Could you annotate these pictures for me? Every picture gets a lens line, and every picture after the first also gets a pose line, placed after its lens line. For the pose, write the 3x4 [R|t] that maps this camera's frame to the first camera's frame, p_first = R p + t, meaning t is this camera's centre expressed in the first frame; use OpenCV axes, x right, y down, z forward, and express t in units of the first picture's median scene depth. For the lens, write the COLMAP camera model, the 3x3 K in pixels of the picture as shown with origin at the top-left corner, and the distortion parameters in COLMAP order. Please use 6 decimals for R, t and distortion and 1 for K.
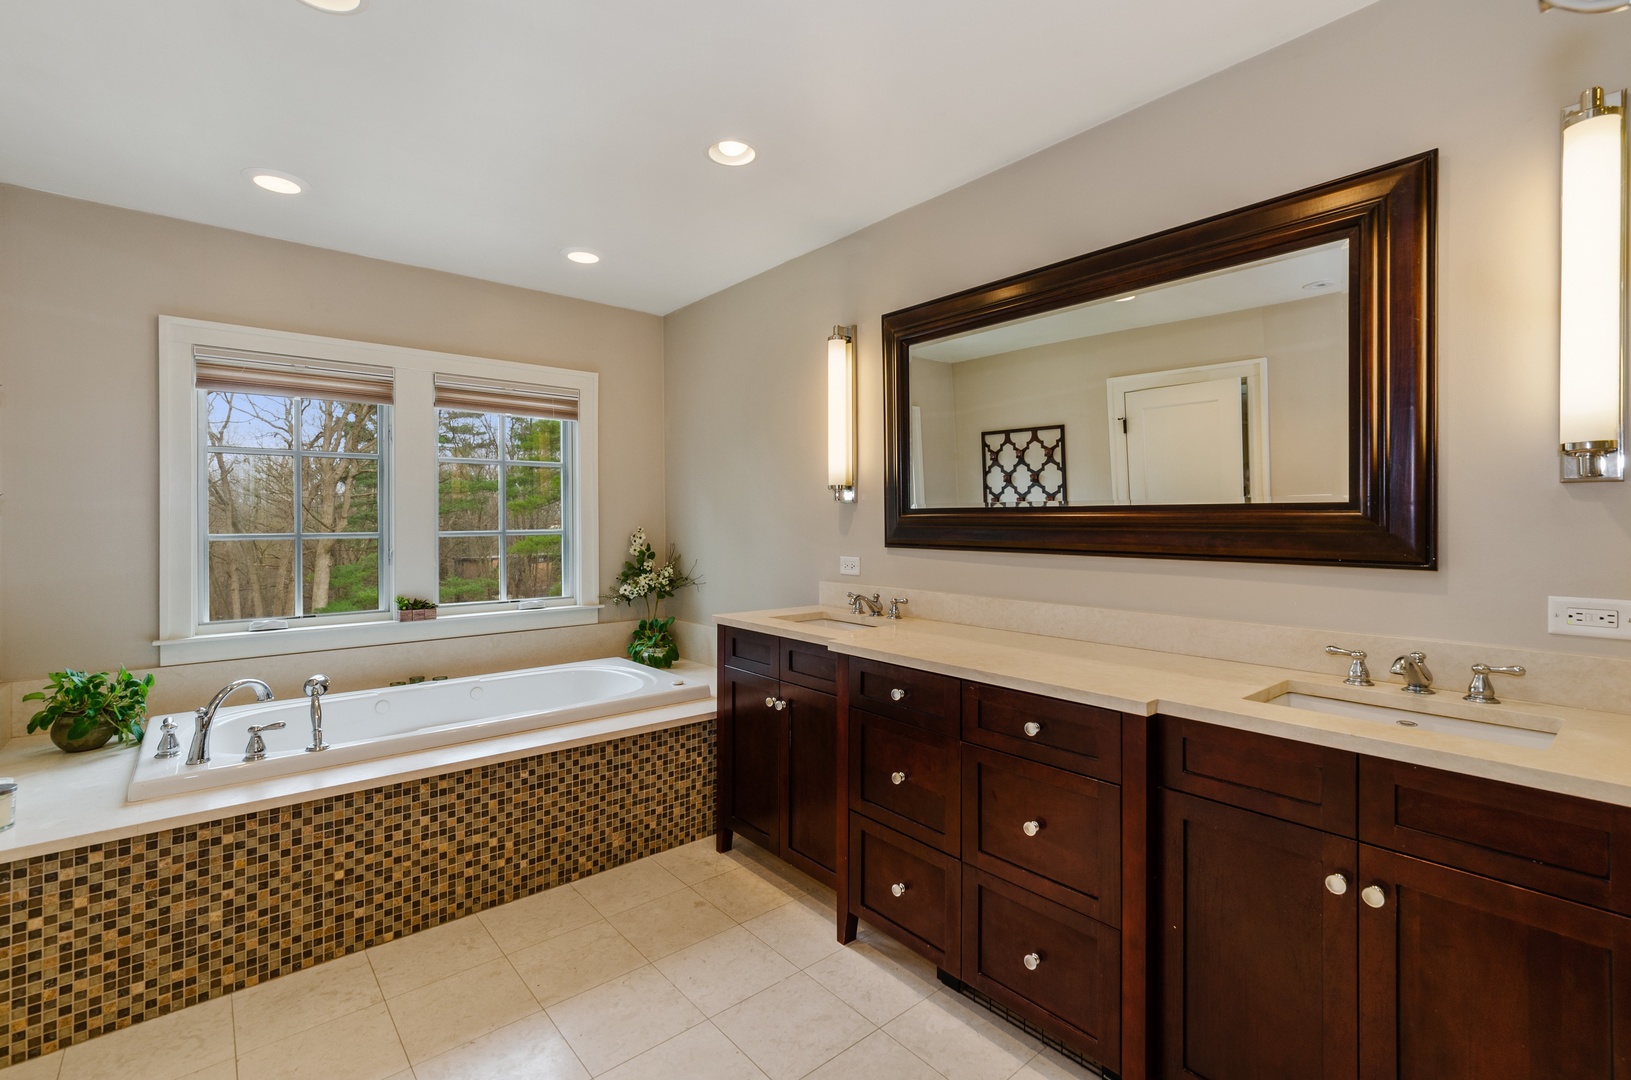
lens RADIAL K [[731.7, 0, 810.2], [0, 731.7, 524.9], [0, 0, 1]] dist [0.000555, 0.000867]
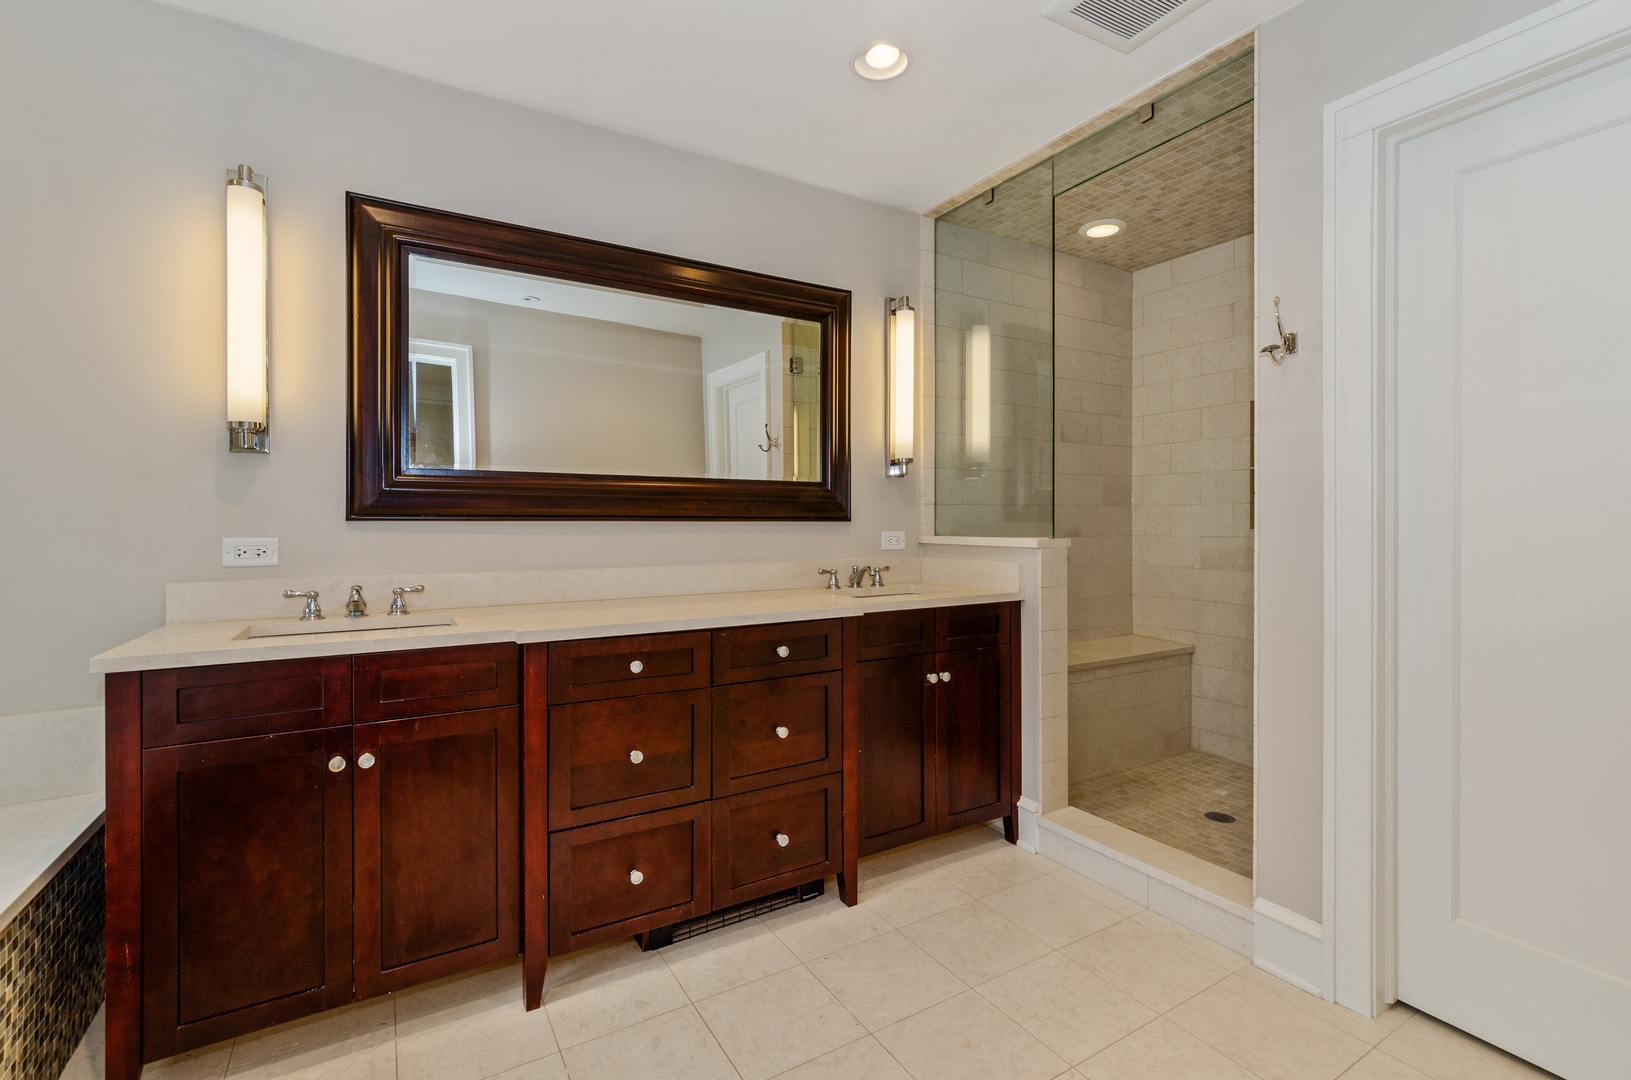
lens RADIAL K [[731.7, 0, 814.6], [0, 731.7, 533.0], [0, 0, 1]] dist [0.000555, 0.000867]
pose [[0.146242, -0.011241, 0.989185, -0.730548], [0.008441, 0.999913, 0.010115, 0.053987], [-0.989213, 0.006871, 0.146324, 0.615398]]
